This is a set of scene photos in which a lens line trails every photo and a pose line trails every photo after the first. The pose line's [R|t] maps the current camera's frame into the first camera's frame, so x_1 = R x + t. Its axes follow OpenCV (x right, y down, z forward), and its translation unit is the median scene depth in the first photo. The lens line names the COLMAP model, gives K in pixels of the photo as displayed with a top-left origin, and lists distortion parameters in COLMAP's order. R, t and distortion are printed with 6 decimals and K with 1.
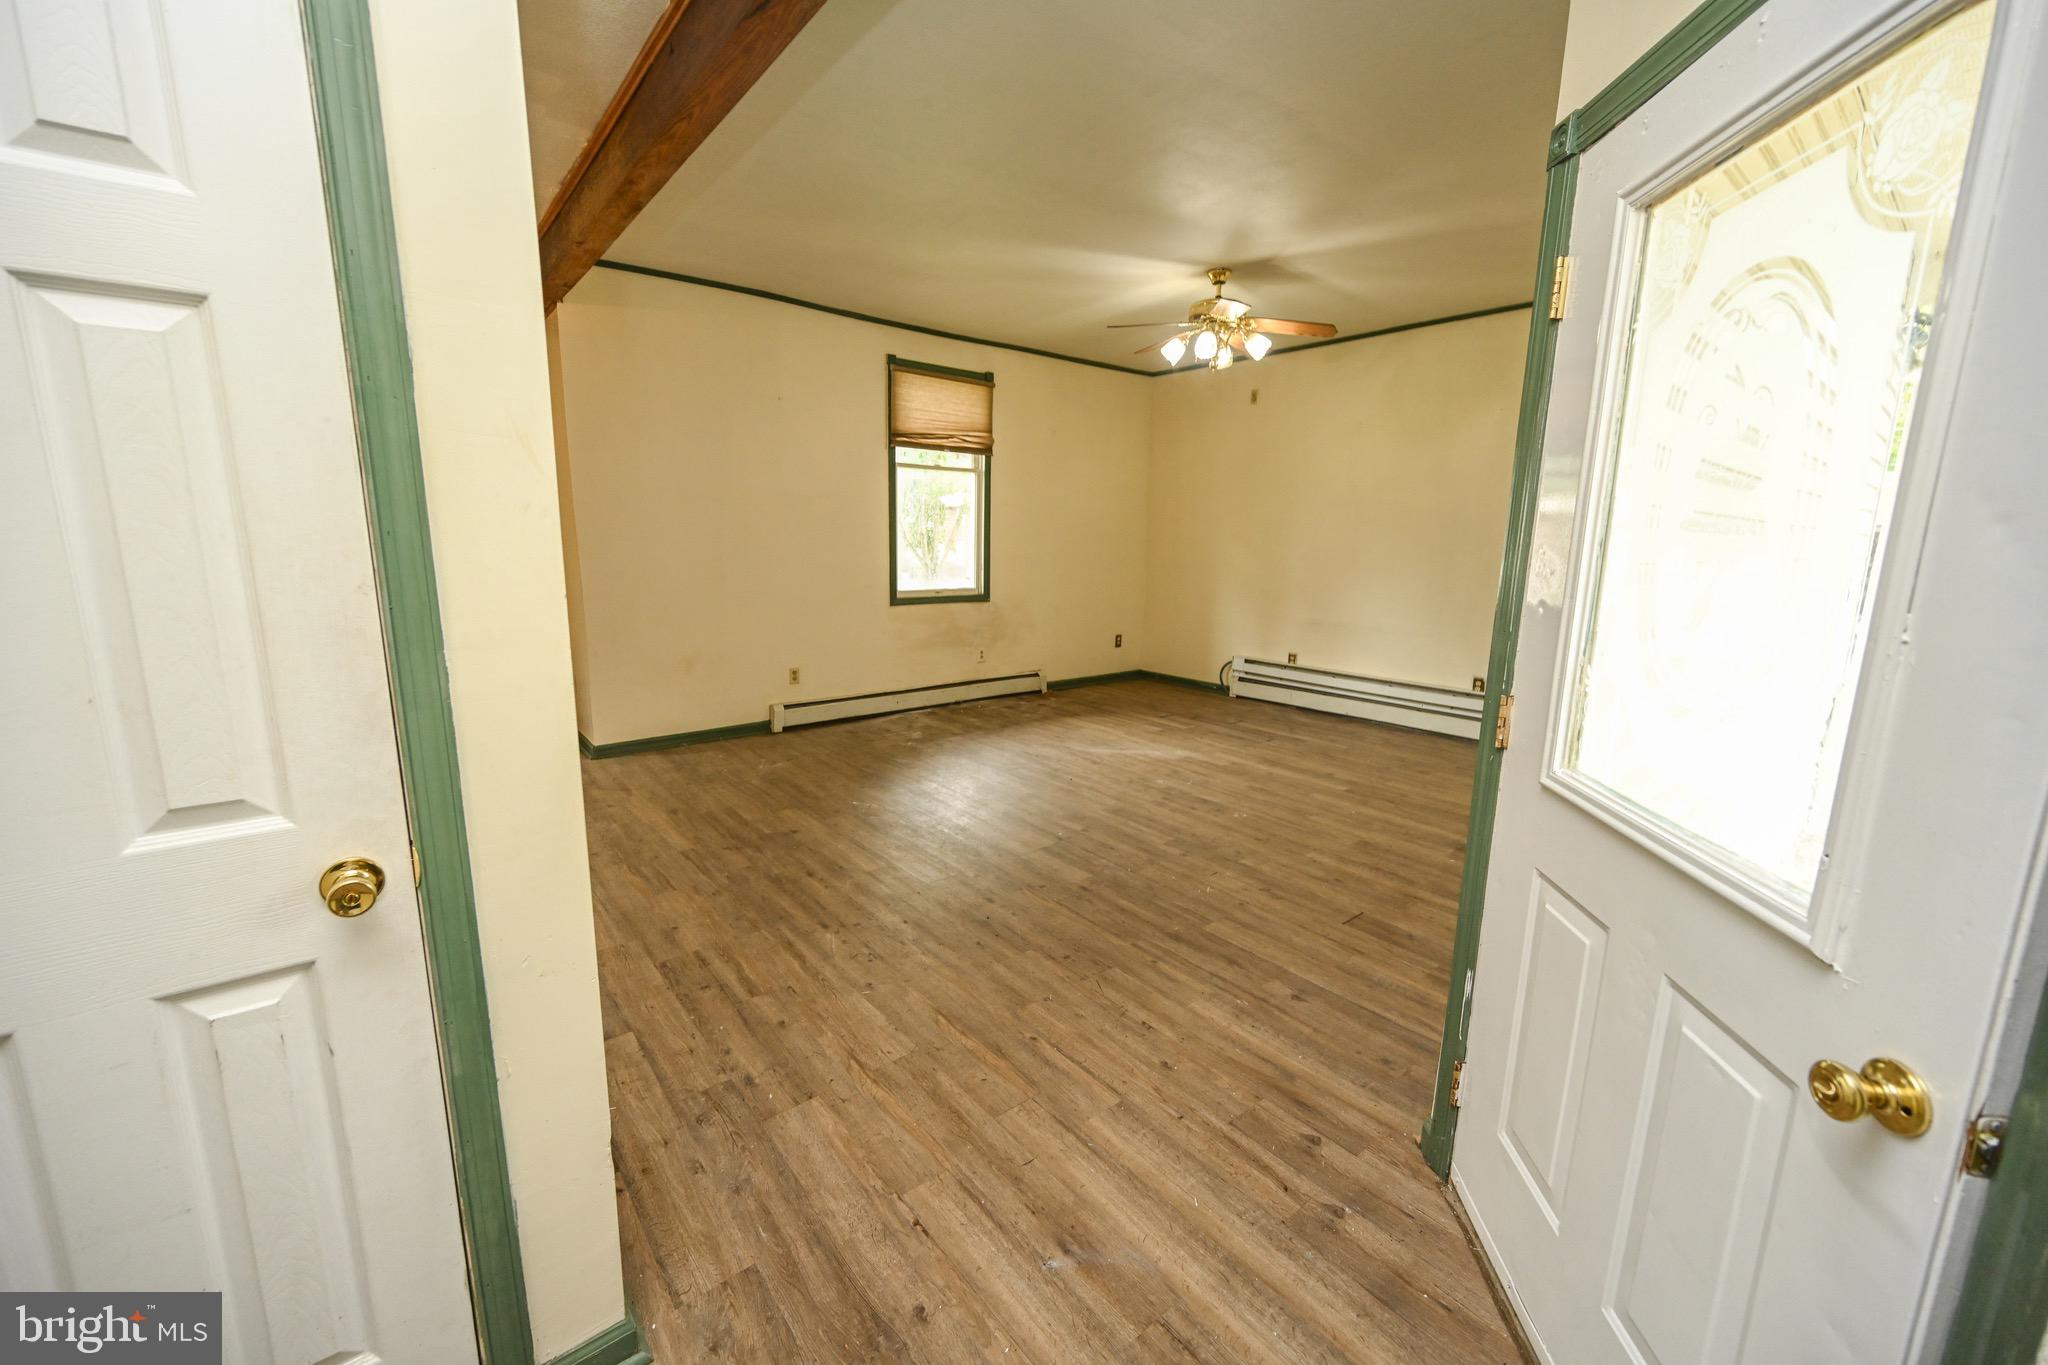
lens RADIAL K [[804.9, 0, 1024.0], [0, 804.9, 682.5], [0, 0, 1]] dist [-0.001940, 0.000250]
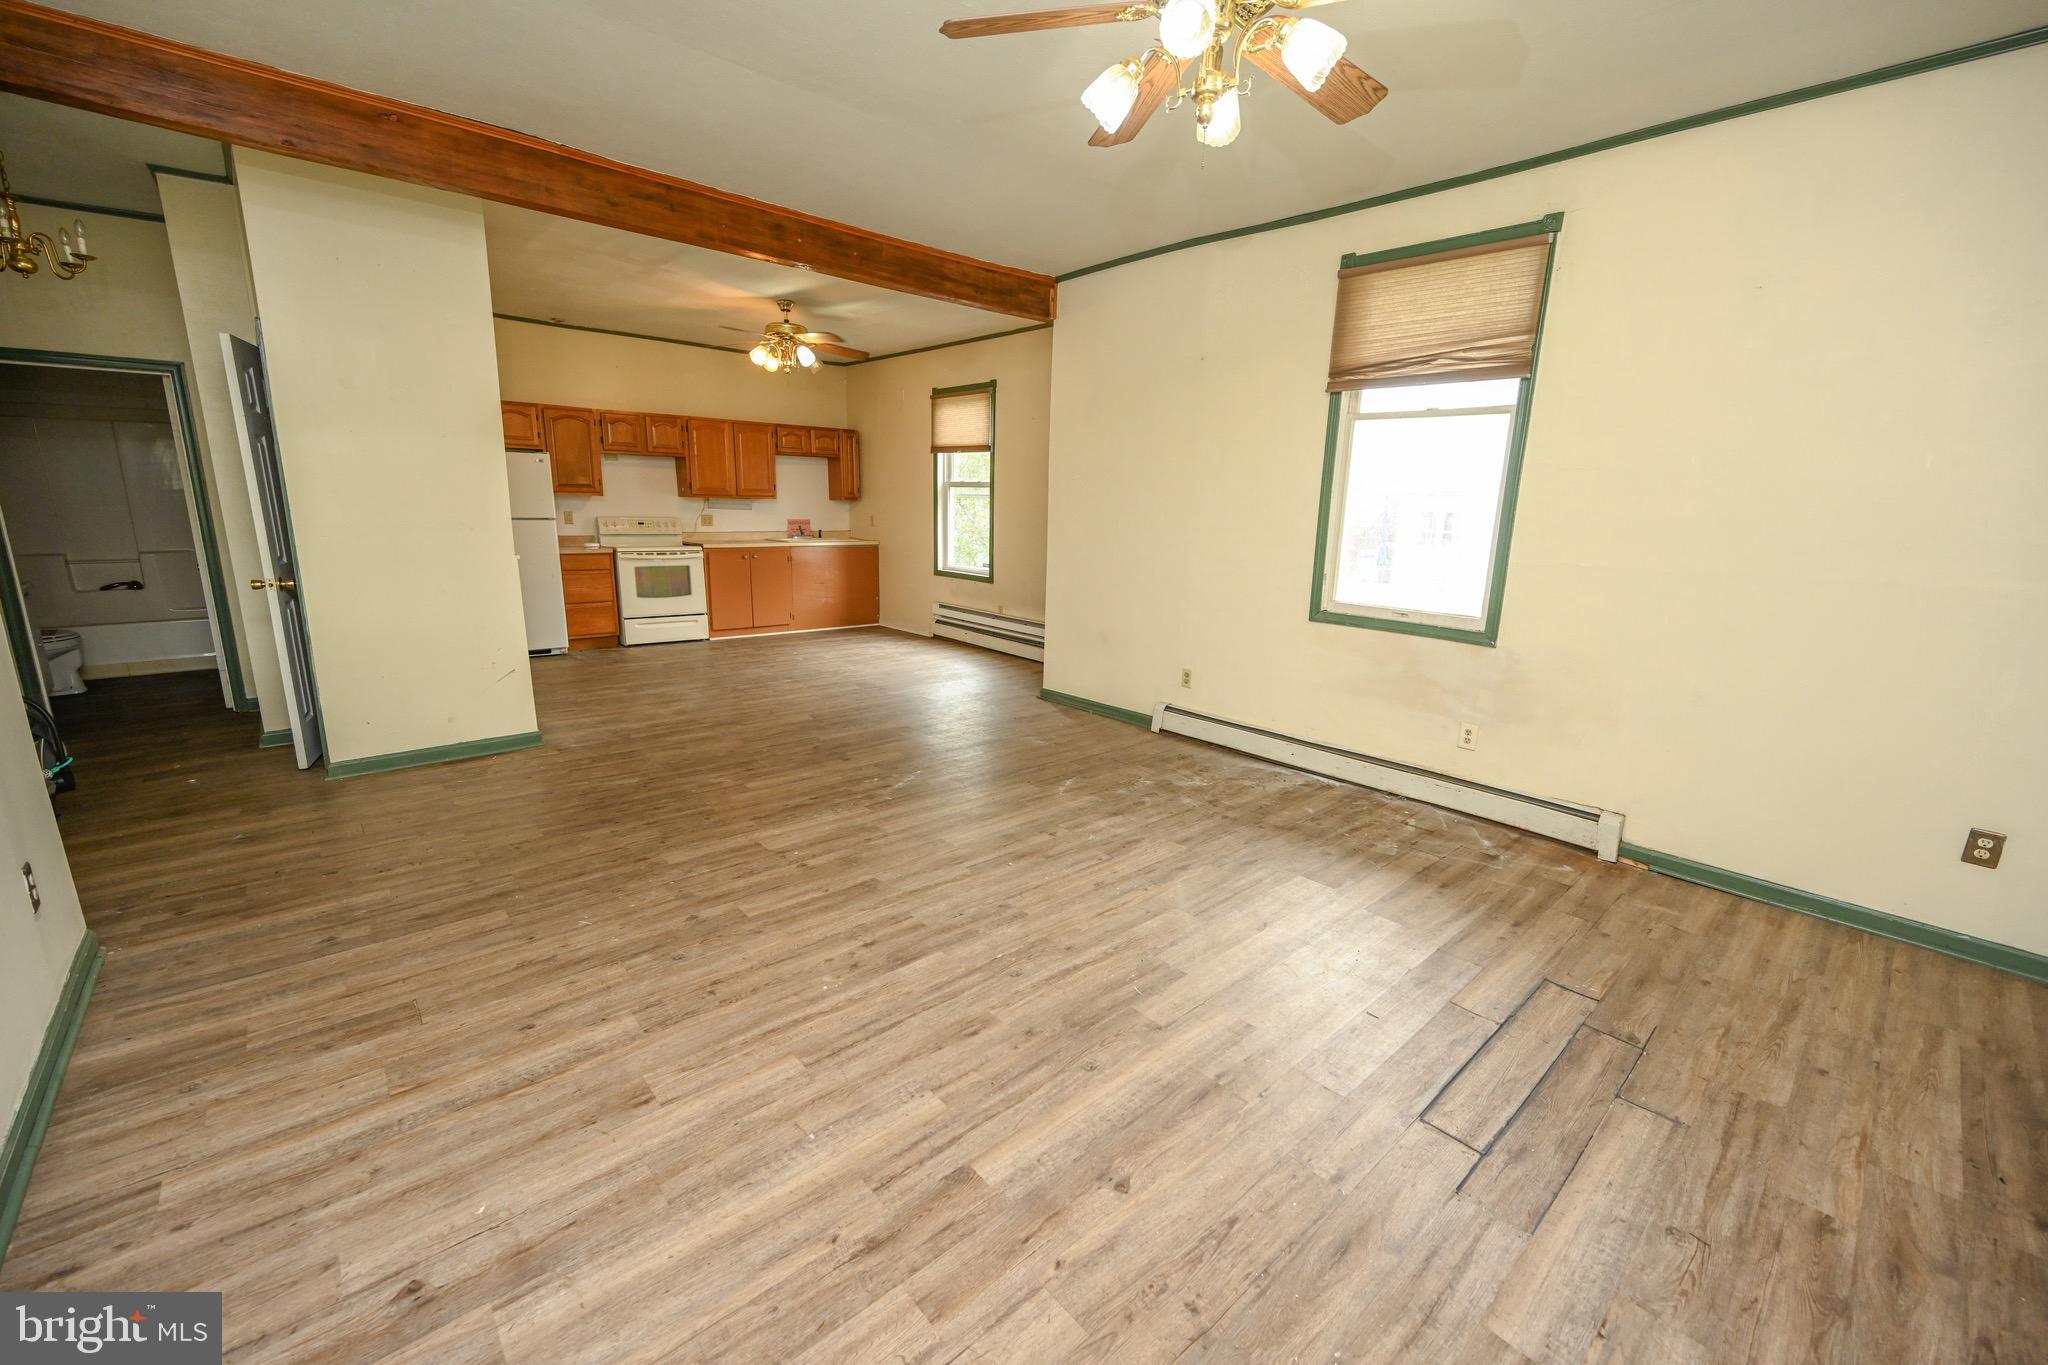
lens RADIAL K [[820.7, 0, 1022.7], [0, 820.7, 693.1], [0, 0, 1]] dist [-0.007873, -0.000135]
pose [[0.046827, 0.214544, -0.975591, 0.714120], [-0.210774, 0.956795, 0.200294, -0.164482], [0.976413, 0.196250, 0.090024, 0.917445]]
